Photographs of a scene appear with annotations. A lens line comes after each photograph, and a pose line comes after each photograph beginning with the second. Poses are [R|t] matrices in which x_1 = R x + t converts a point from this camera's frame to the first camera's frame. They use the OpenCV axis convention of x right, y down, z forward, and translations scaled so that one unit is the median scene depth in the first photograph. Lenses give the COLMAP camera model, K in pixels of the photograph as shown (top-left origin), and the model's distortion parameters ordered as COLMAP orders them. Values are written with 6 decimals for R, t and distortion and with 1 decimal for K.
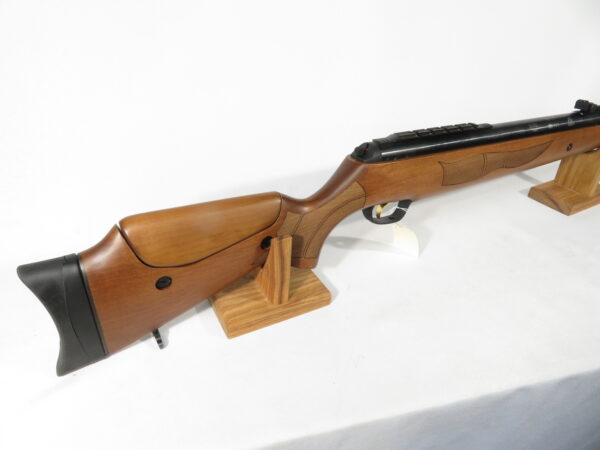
lens RADIAL K [[435.1, 0, 300.0], [0, 435.1, 225.0], [0, 0, 1]] dist [-0.000468, -0.000692]
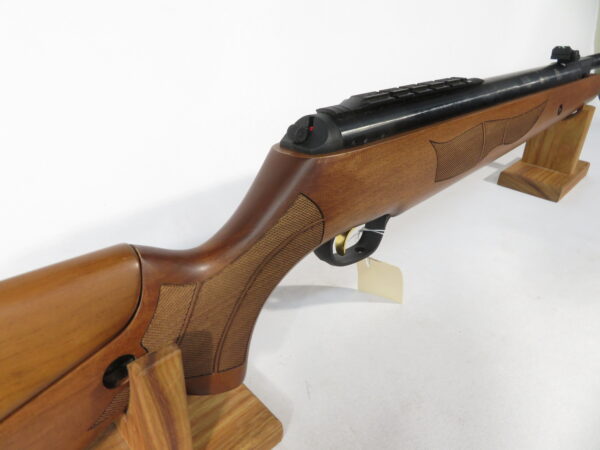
lens RADIAL K [[435.1, 0, 300.0], [0, 435.1, 225.0], [0, 0, 1]] dist [-0.000468, -0.000692]
pose [[0.965962, -0.145211, 0.214081, 0.018460], [0.151374, 0.988396, -0.012593, -0.058610], [-0.209768, 0.044571, 0.976735, 0.509682]]
